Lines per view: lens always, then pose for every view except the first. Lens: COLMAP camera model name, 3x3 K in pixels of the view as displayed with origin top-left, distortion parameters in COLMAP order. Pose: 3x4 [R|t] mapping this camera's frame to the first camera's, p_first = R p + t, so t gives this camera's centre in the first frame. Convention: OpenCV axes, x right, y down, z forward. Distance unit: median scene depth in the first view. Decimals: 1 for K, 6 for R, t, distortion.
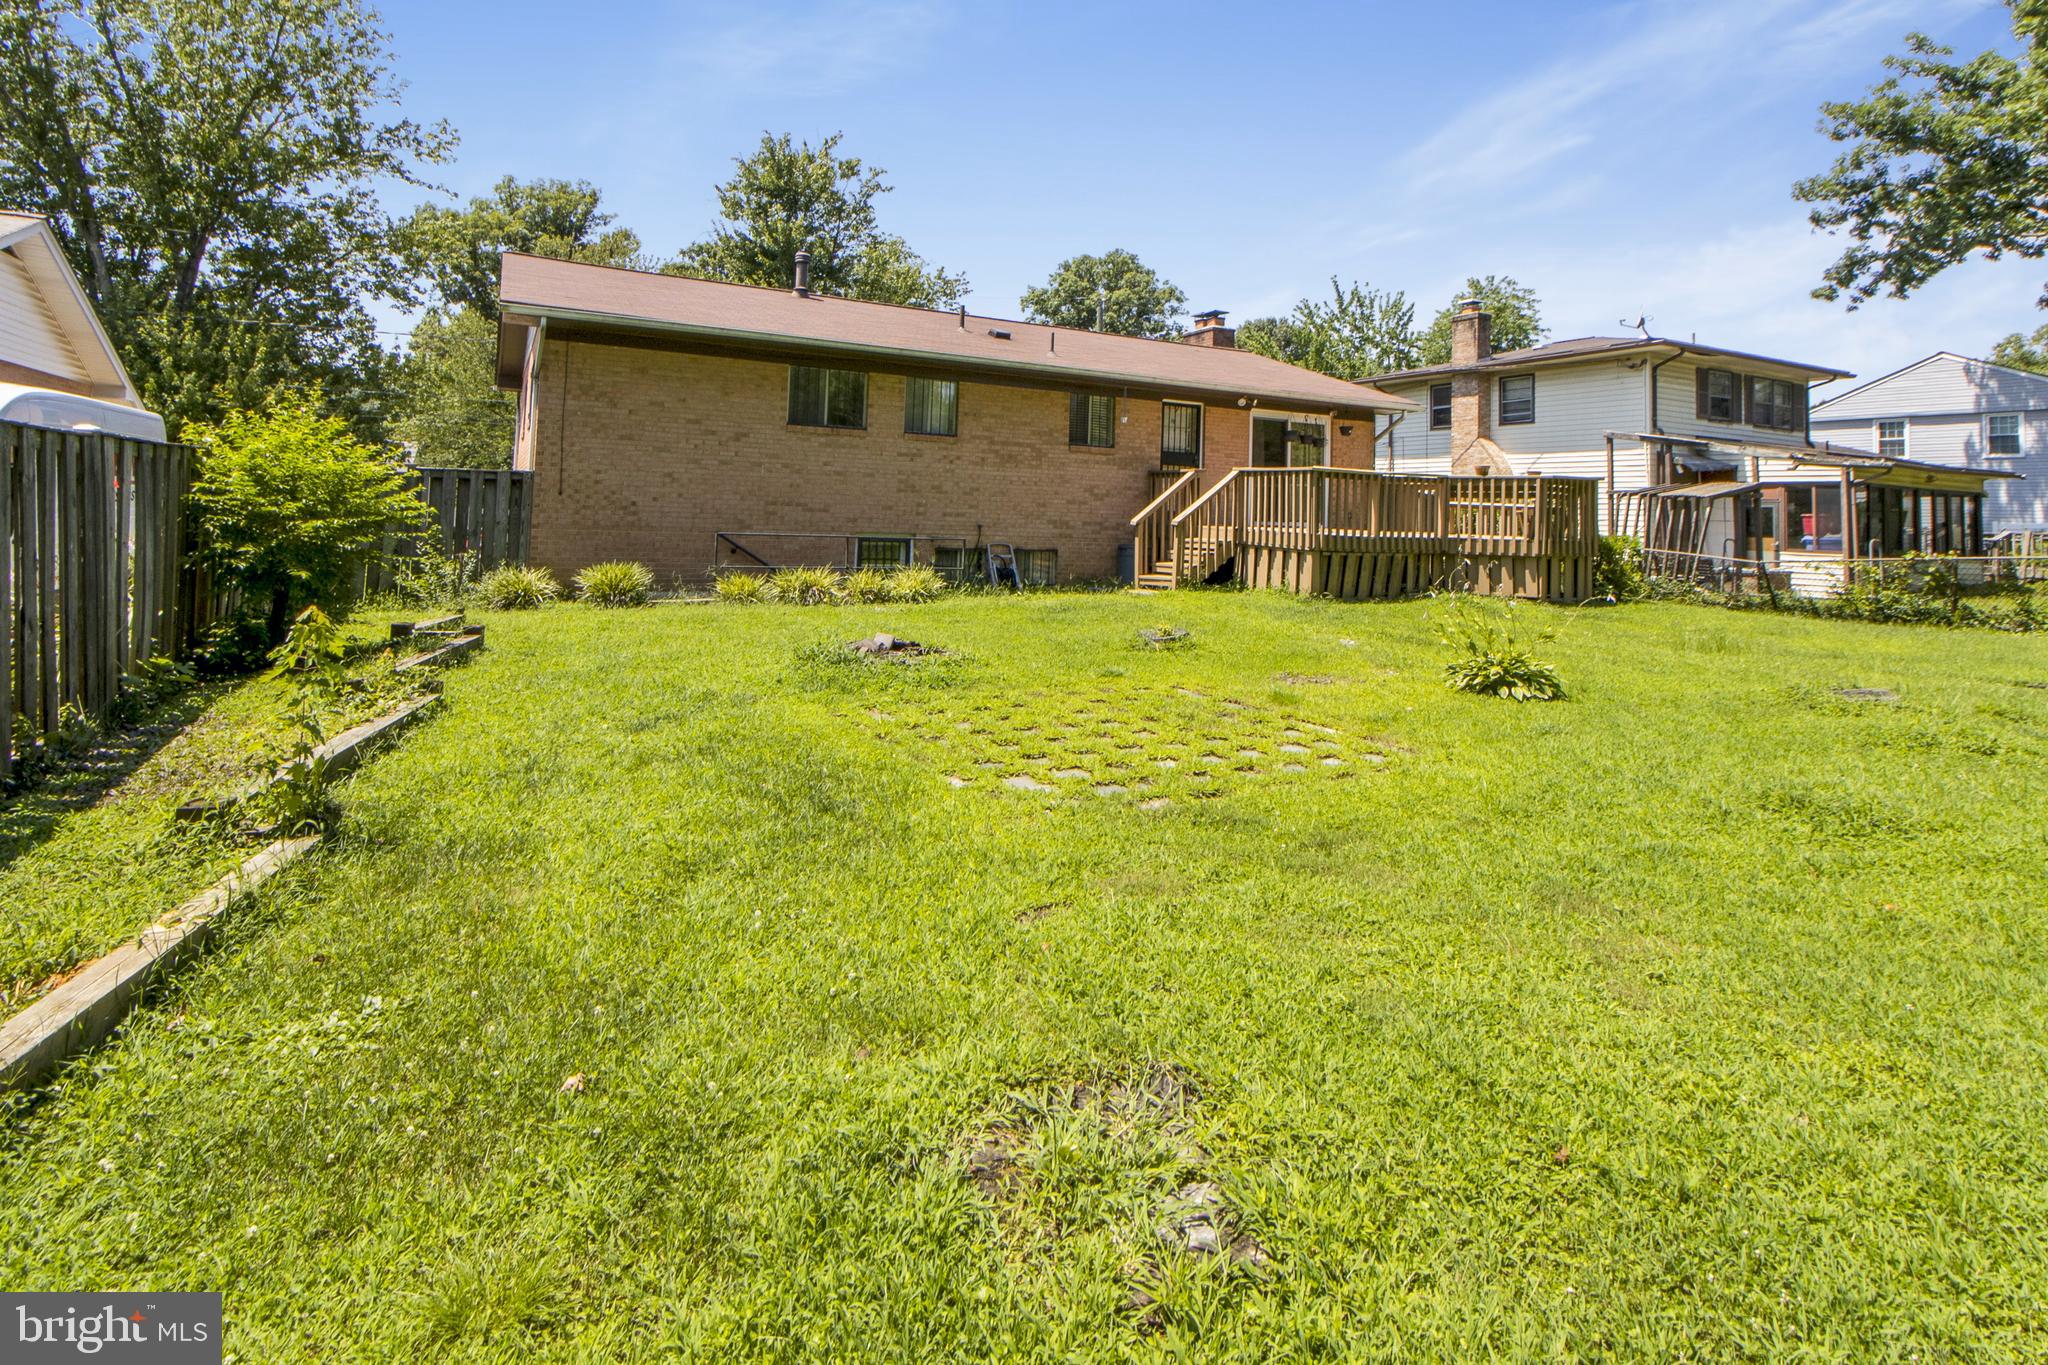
lens RADIAL K [[979.1, 0, 1001.4], [0, 979.1, 532.3], [0, 0, 1]] dist [0.015606, -0.000159]
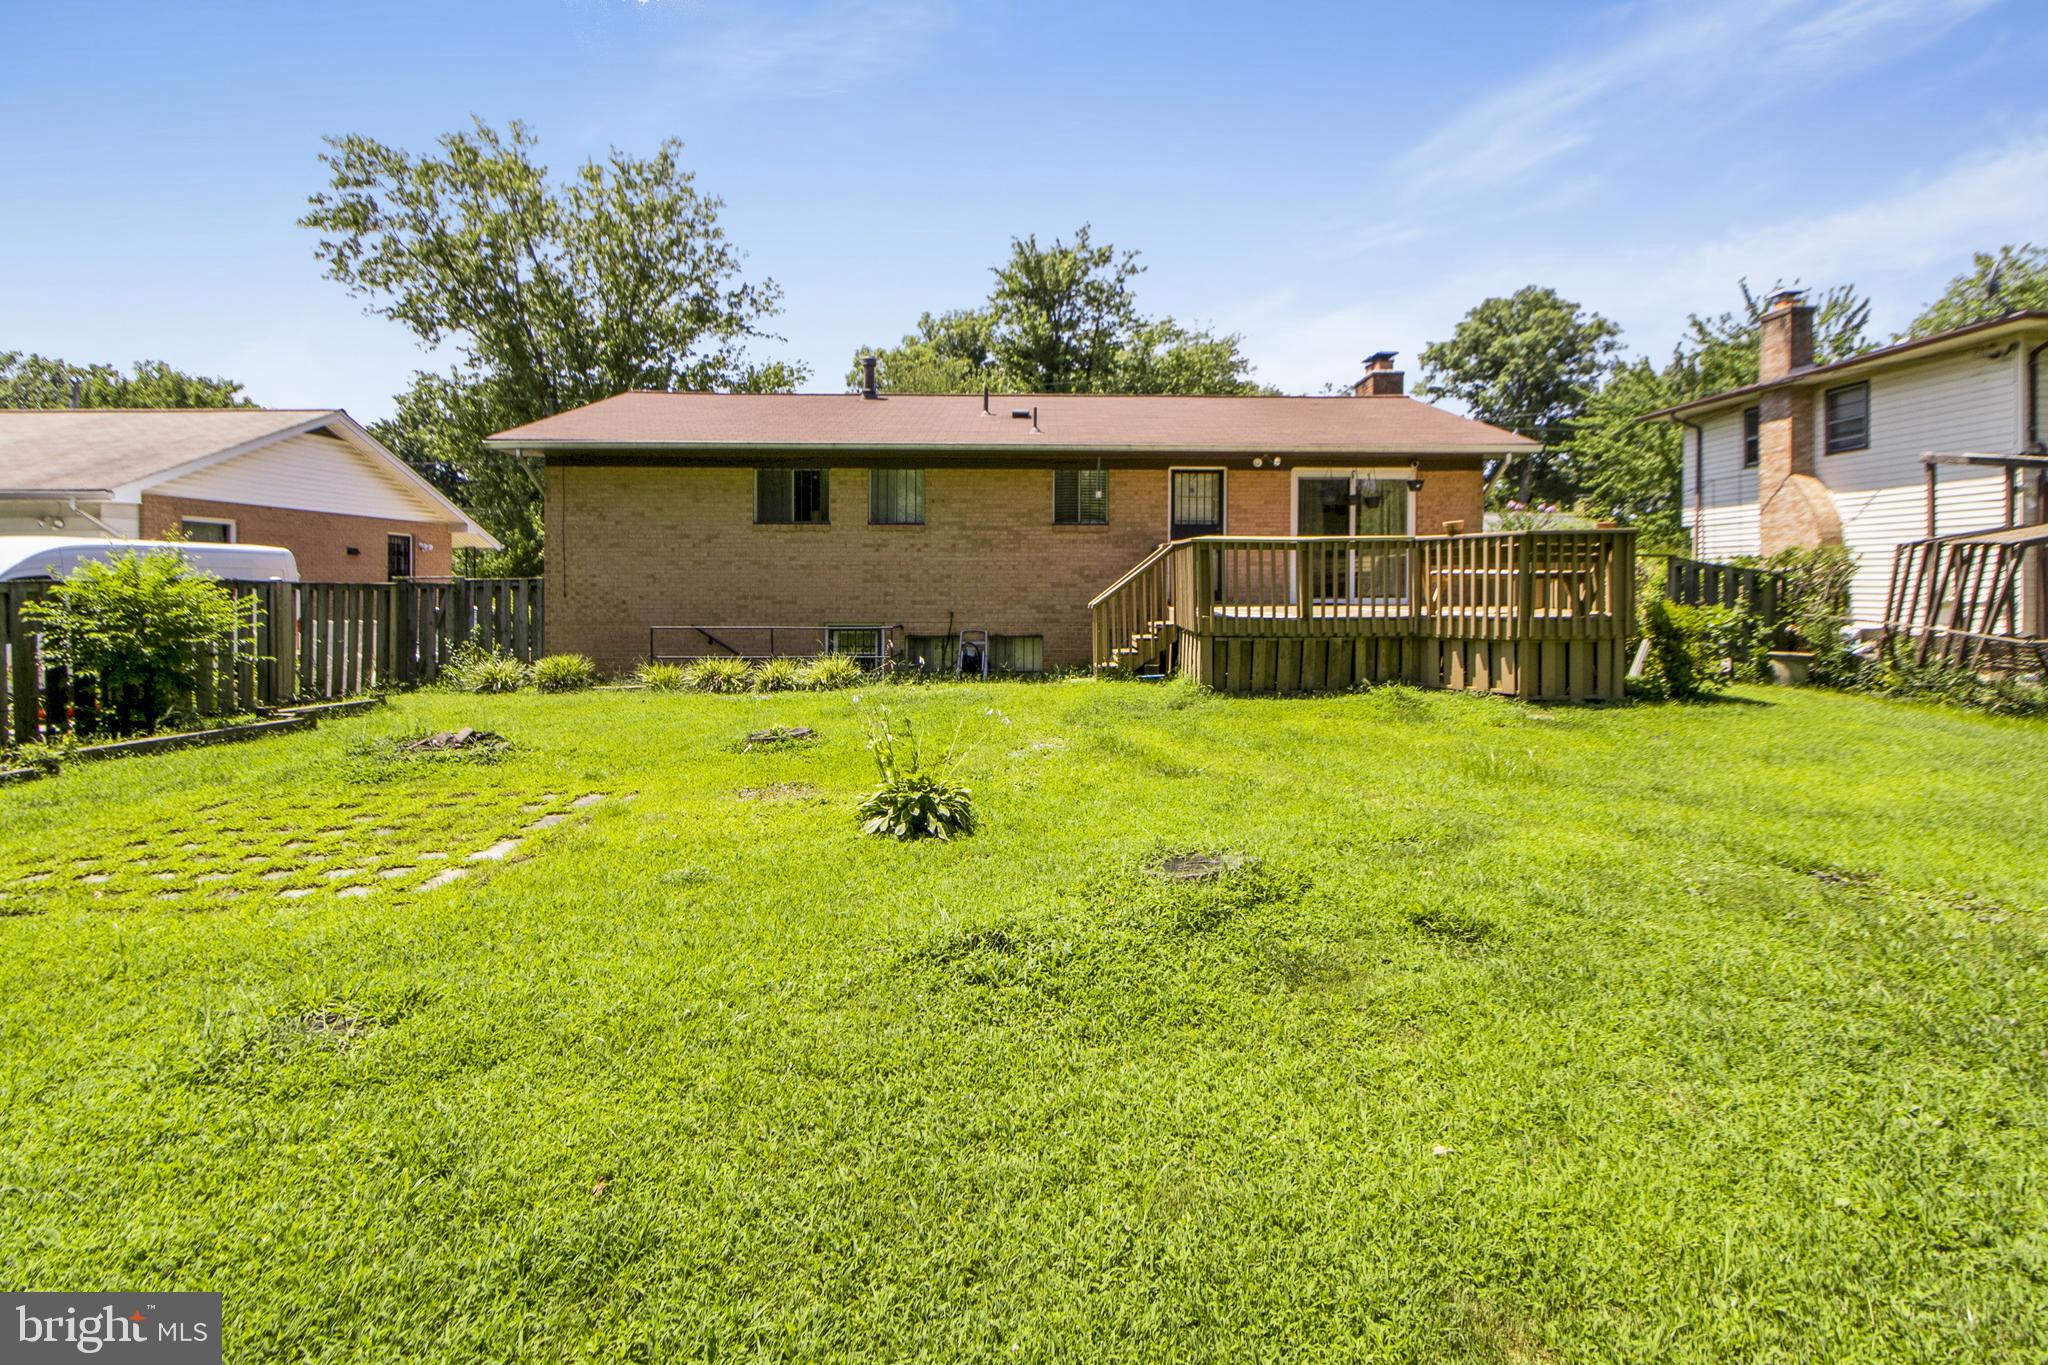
lens RADIAL K [[929.1, 0, 1065.2], [0, 929.1, 661.5], [0, 0, 1]] dist [0.009190, -0.011122]
pose [[0.906798, 0.001627, -0.421562, 0.382157], [0.022284, 0.998409, 0.051789, -0.002756], [0.420975, -0.056356, 0.905320, 0.149895]]
